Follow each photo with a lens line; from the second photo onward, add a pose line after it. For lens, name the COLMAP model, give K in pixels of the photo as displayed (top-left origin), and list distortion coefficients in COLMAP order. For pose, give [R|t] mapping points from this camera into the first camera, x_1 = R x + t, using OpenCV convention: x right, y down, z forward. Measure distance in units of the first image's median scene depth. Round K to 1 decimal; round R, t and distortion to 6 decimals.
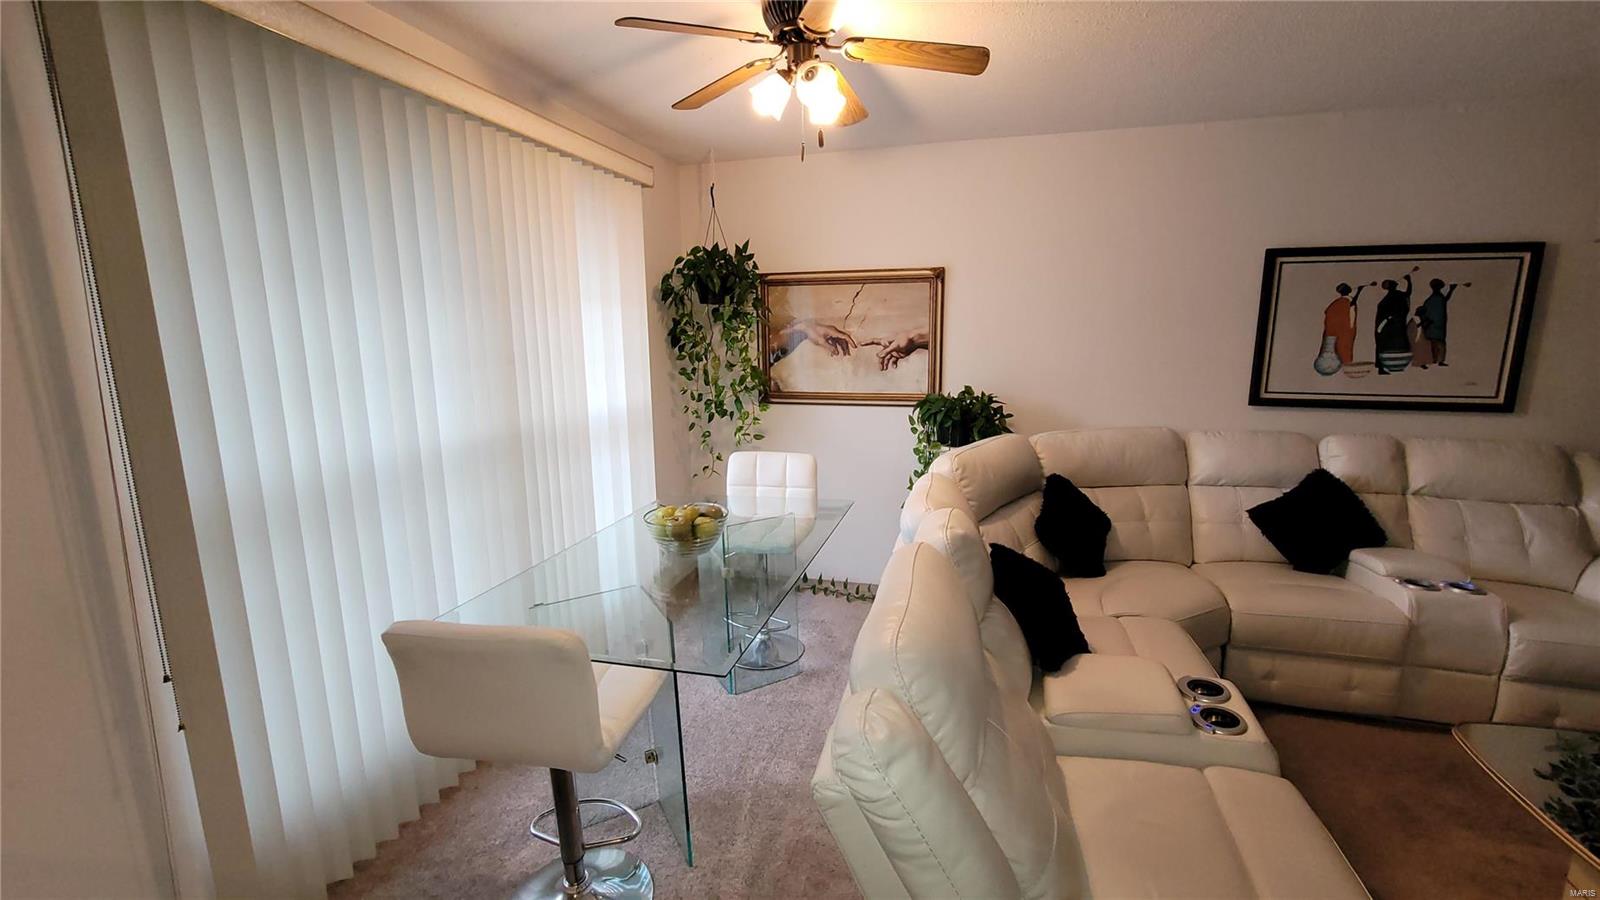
lens RADIAL K [[662.3, 0, 804.8], [0, 662.3, 446.5], [0, 0, 1]] dist [-0.005265, 0.000435]
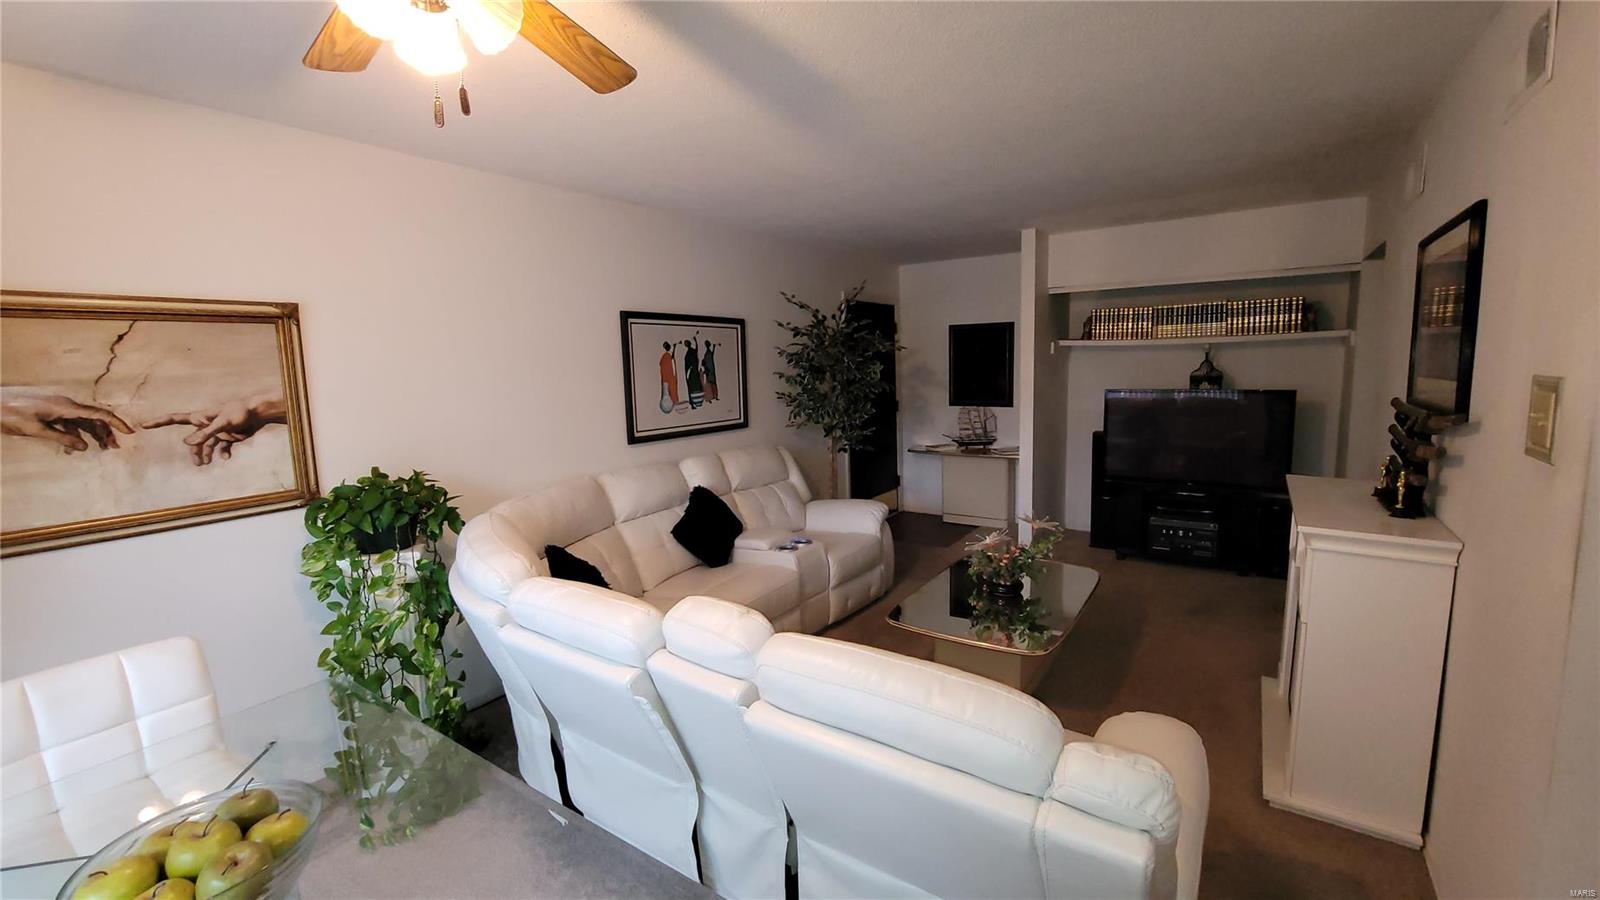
lens RADIAL K [[662.3, 0, 806.7], [0, 662.3, 446.2], [0, 0, 1]] dist [-0.005265, 0.000435]
pose [[0.321783, -0.124015, 0.938656, -0.319130], [0.192456, 0.979255, 0.063403, -0.076423], [-0.927047, 0.160248, 0.338975, 0.340439]]
